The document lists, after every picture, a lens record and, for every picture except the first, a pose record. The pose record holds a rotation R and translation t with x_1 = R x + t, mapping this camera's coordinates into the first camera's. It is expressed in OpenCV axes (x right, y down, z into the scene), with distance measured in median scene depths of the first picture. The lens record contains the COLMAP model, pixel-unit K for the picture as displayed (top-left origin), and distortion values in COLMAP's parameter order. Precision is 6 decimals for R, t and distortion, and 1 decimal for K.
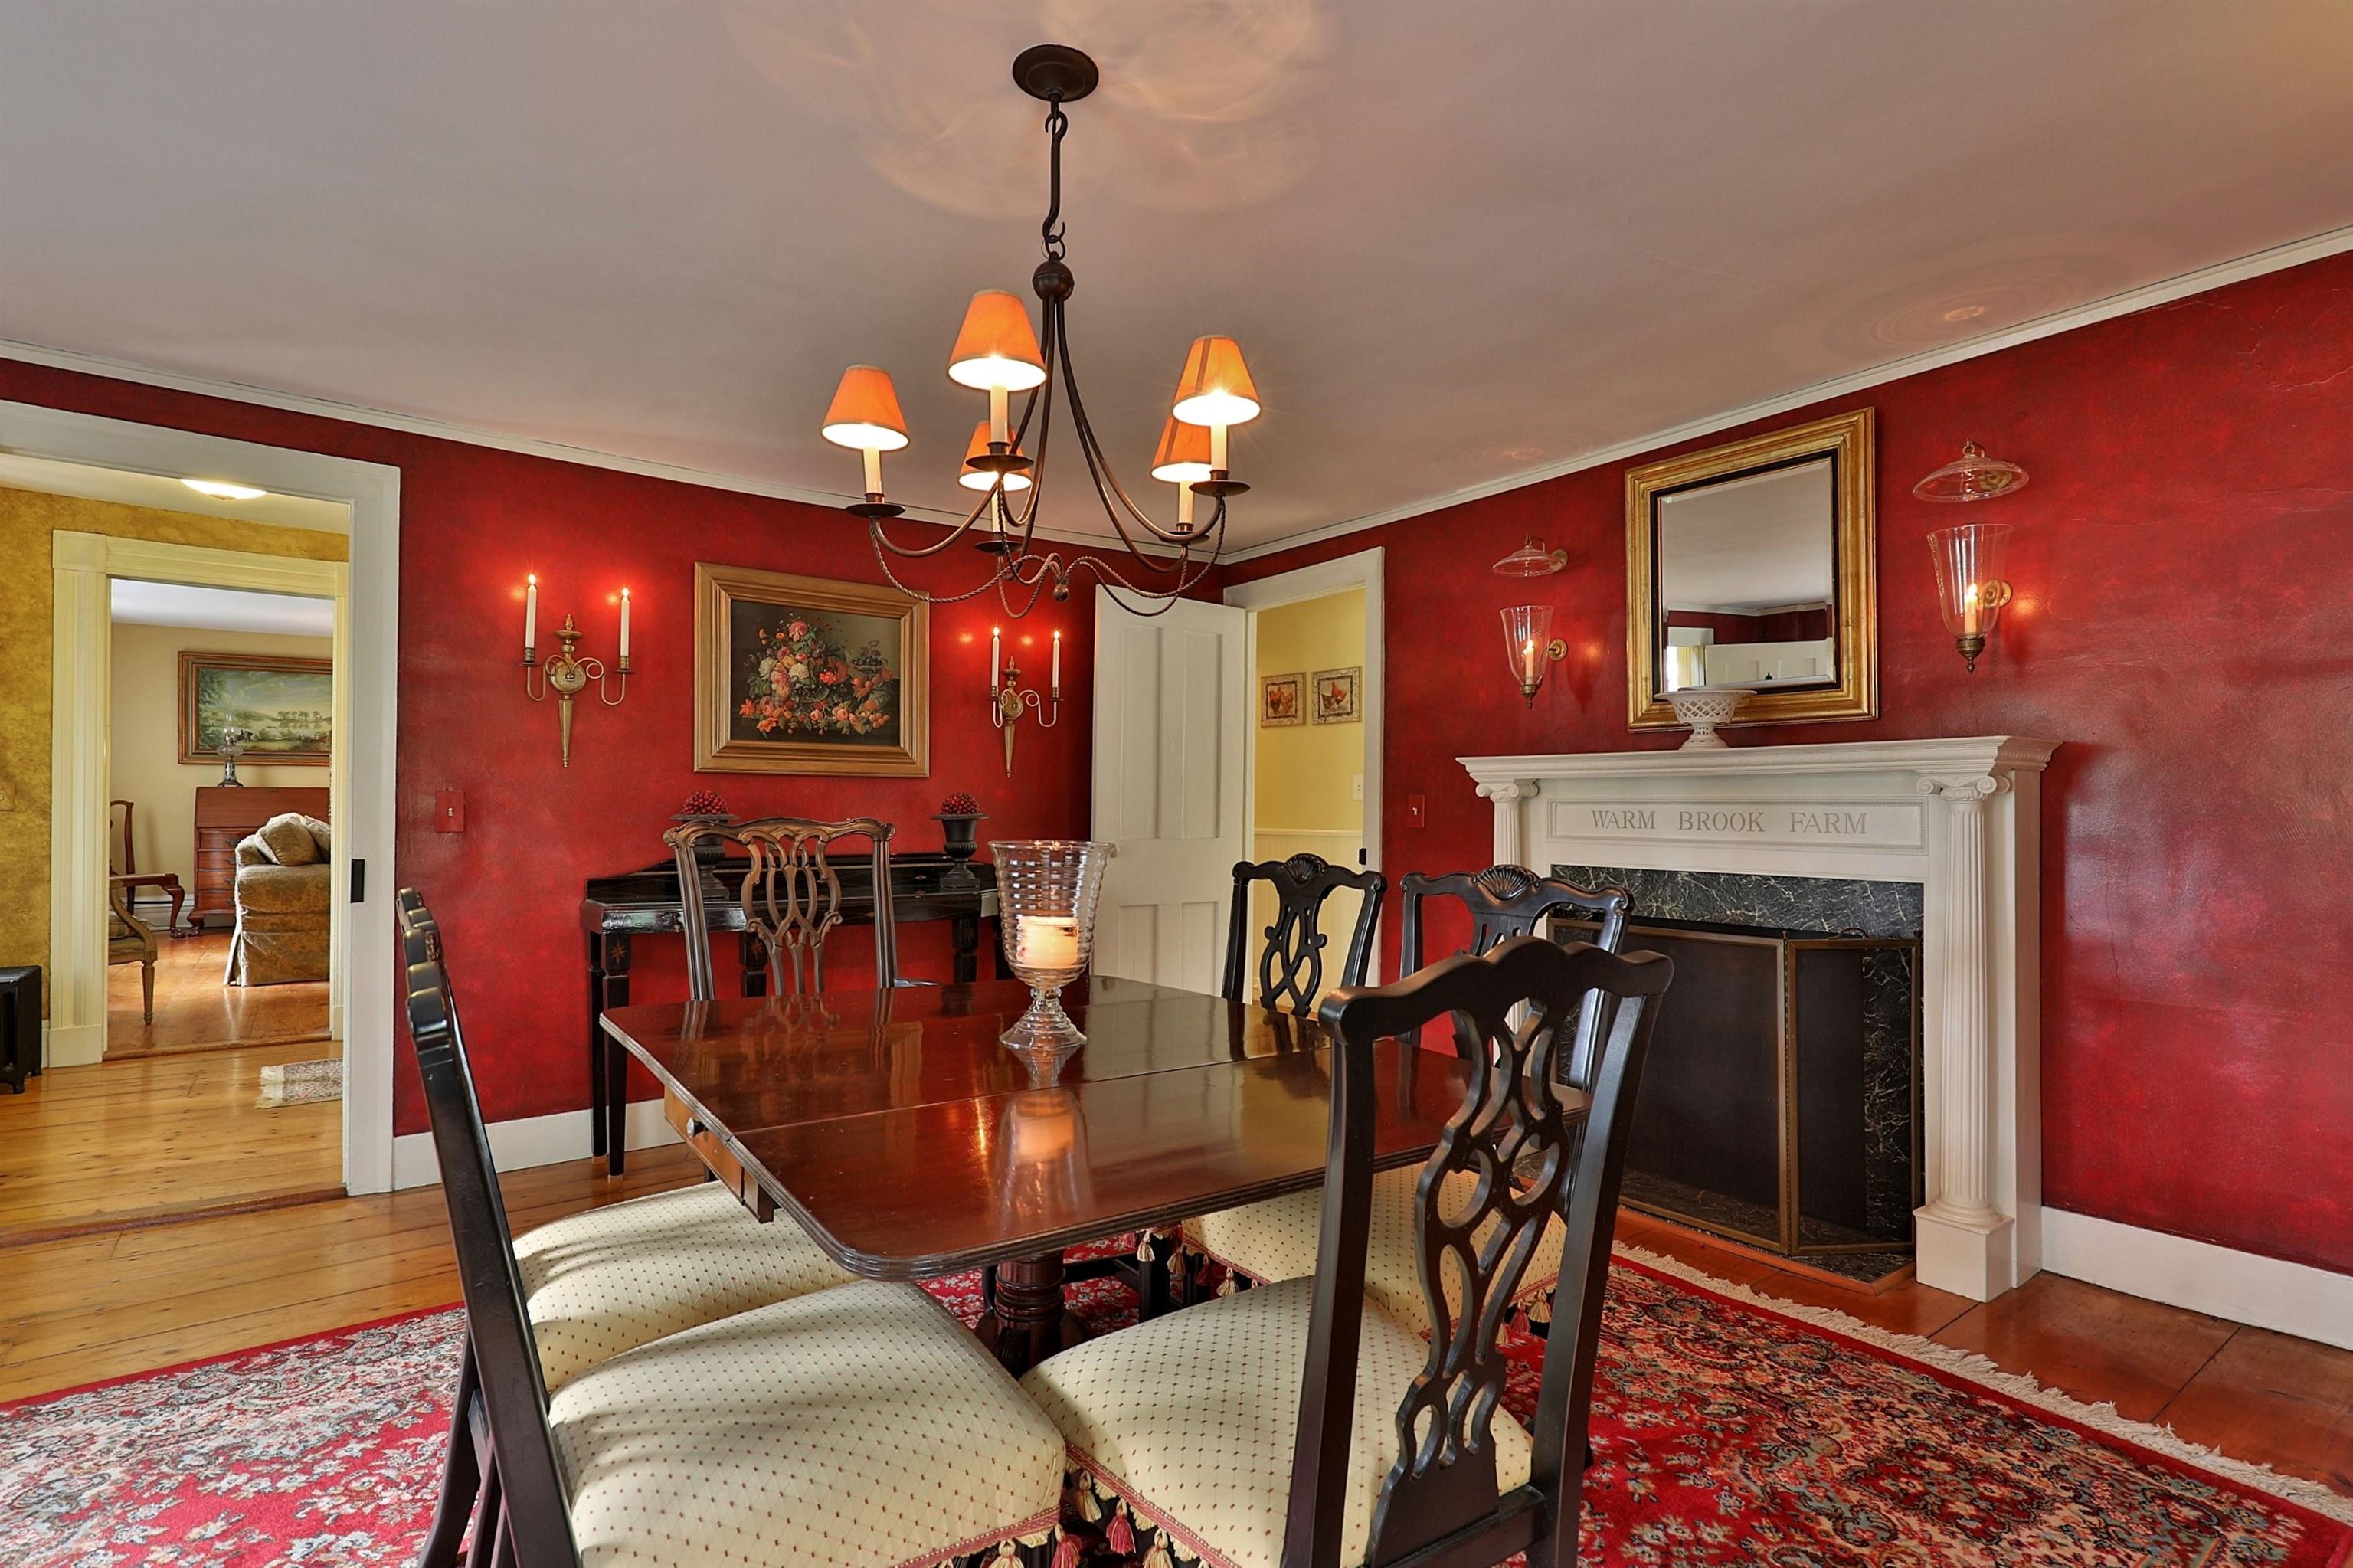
lens RADIAL K [[1122.7, 0, 1176.5], [0, 1122.7, 784.0], [0, 0, 1]] dist [0.000014, -0.007849]
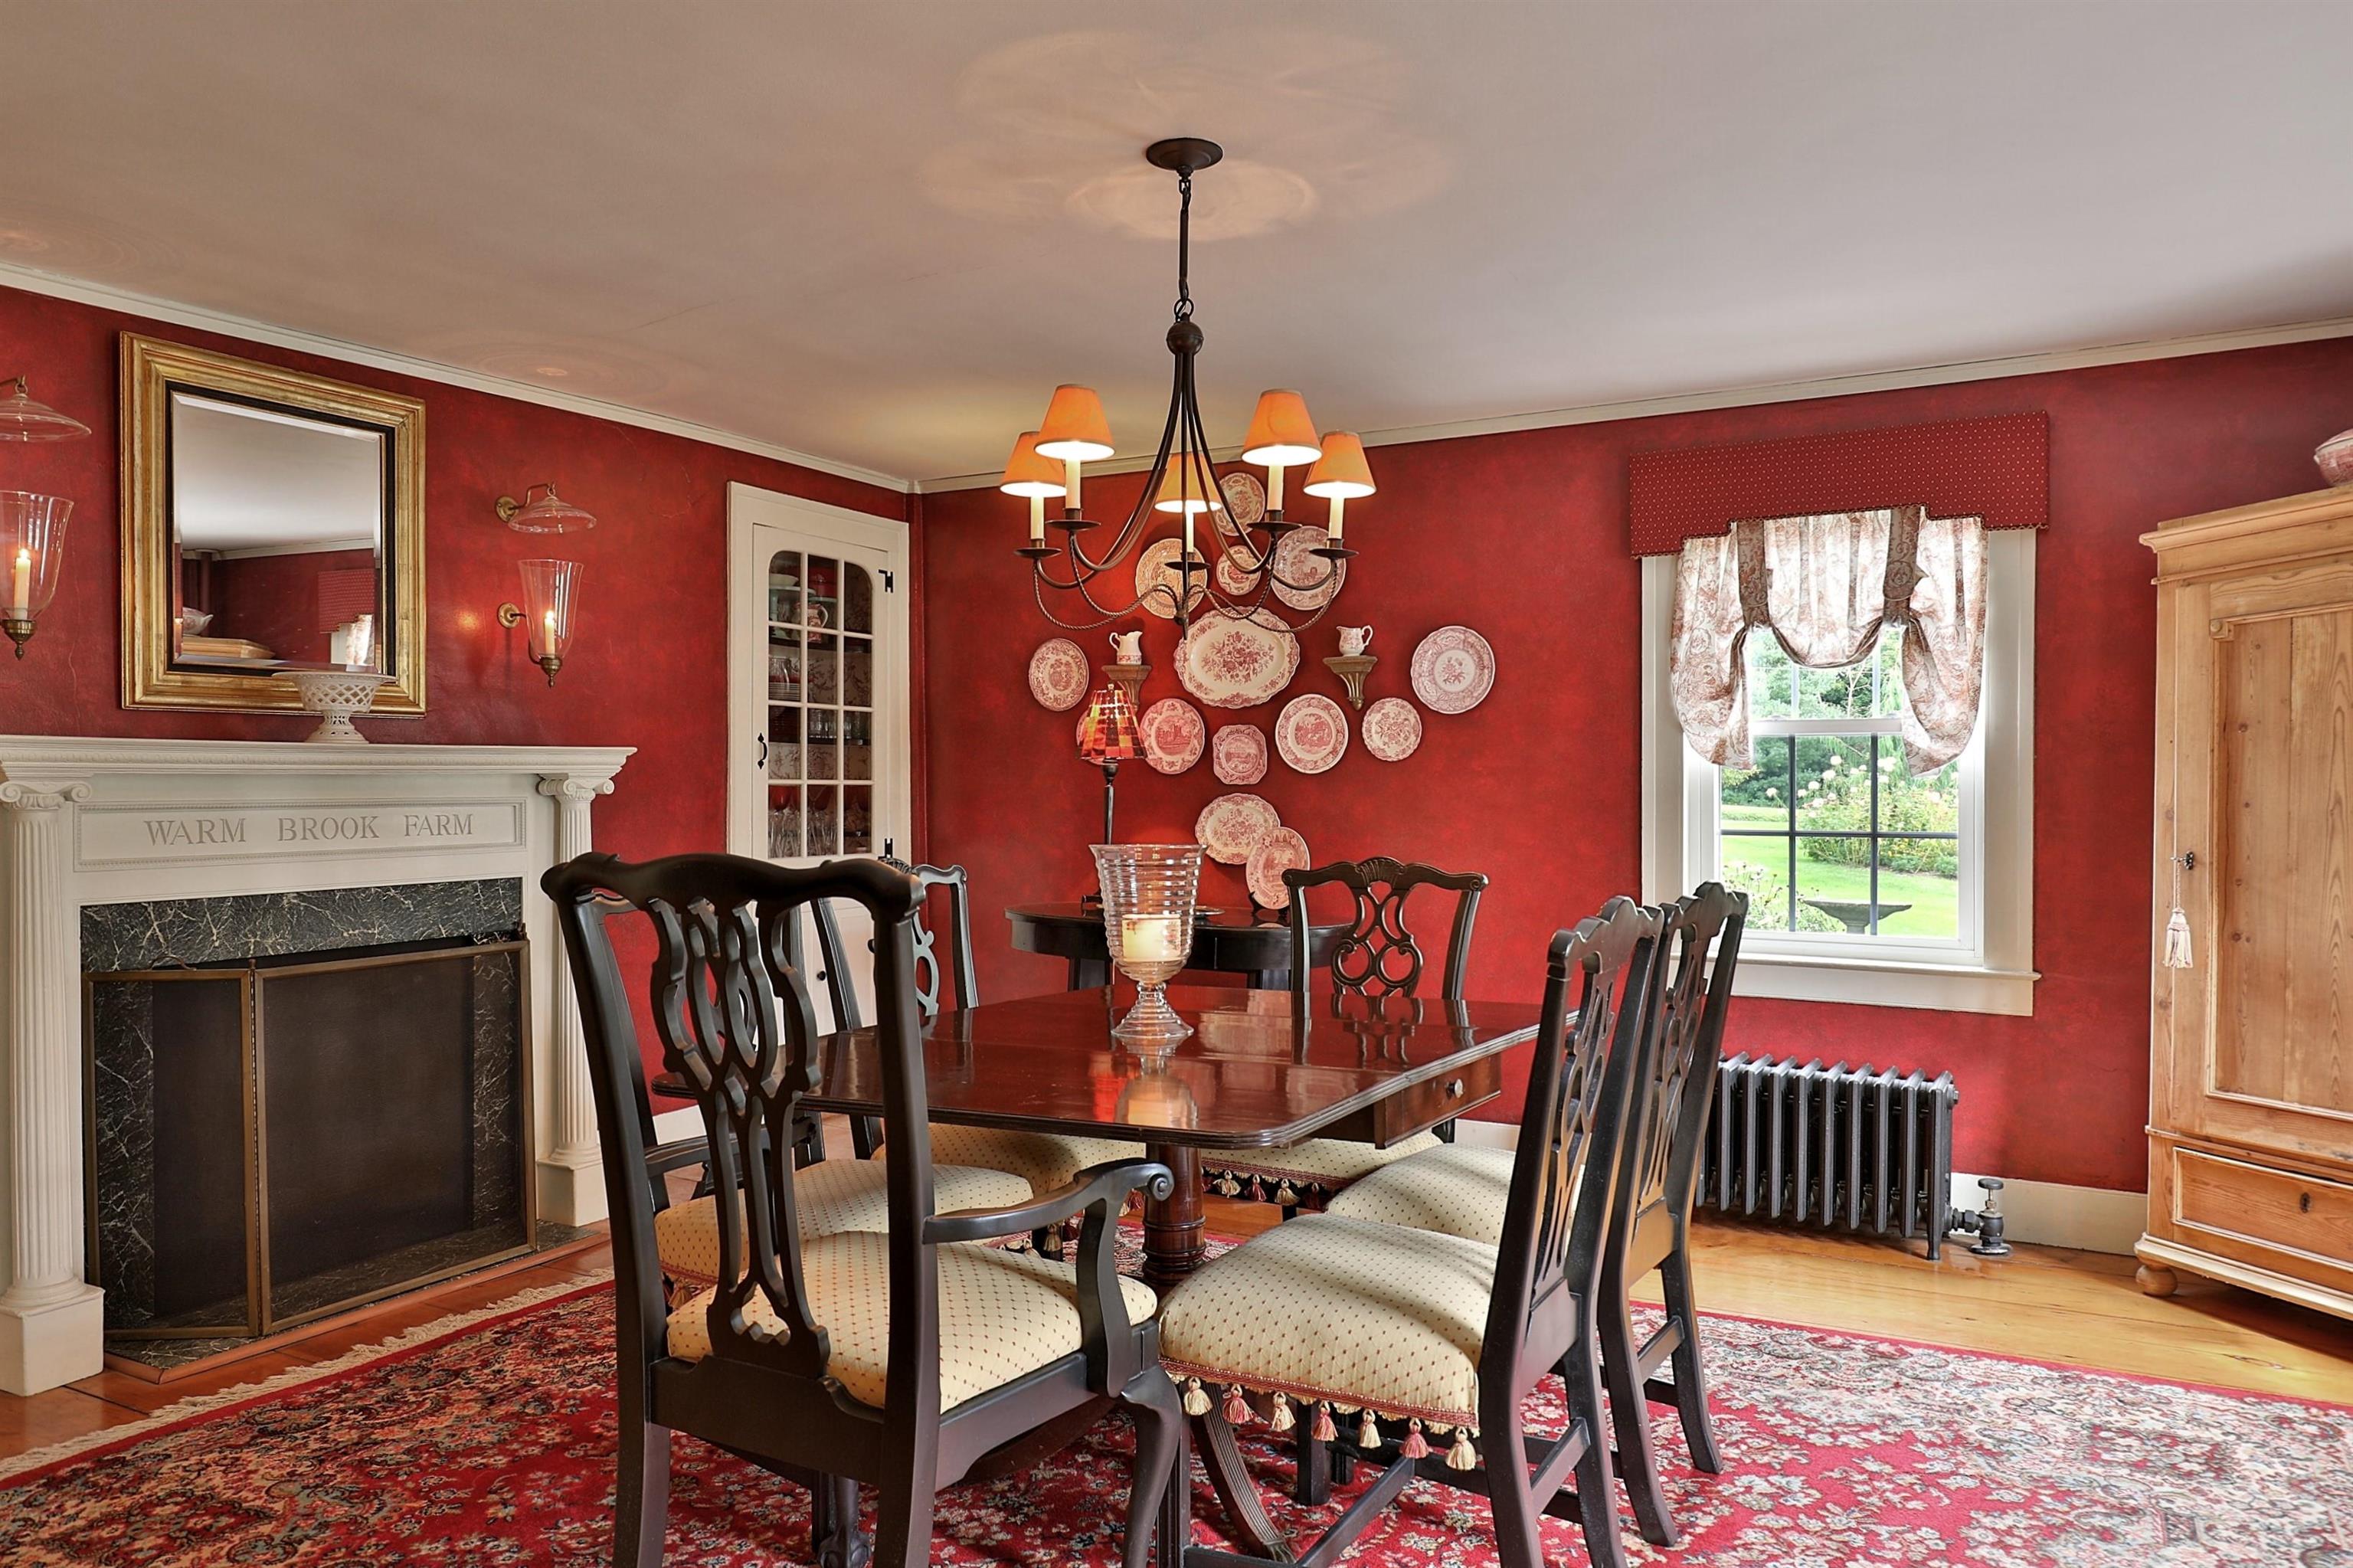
lens RADIAL K [[1515.7, 0, 1175.4], [0, 1515.7, 783.7], [0, 0, 1]] dist [0.004270, 0.001045]
pose [[-0.393486, 0.007015, 0.919304, -0.823441], [-0.003010, 0.999956, -0.008919, 0.008249], [-0.919326, -0.006277, -0.393447, 0.878476]]
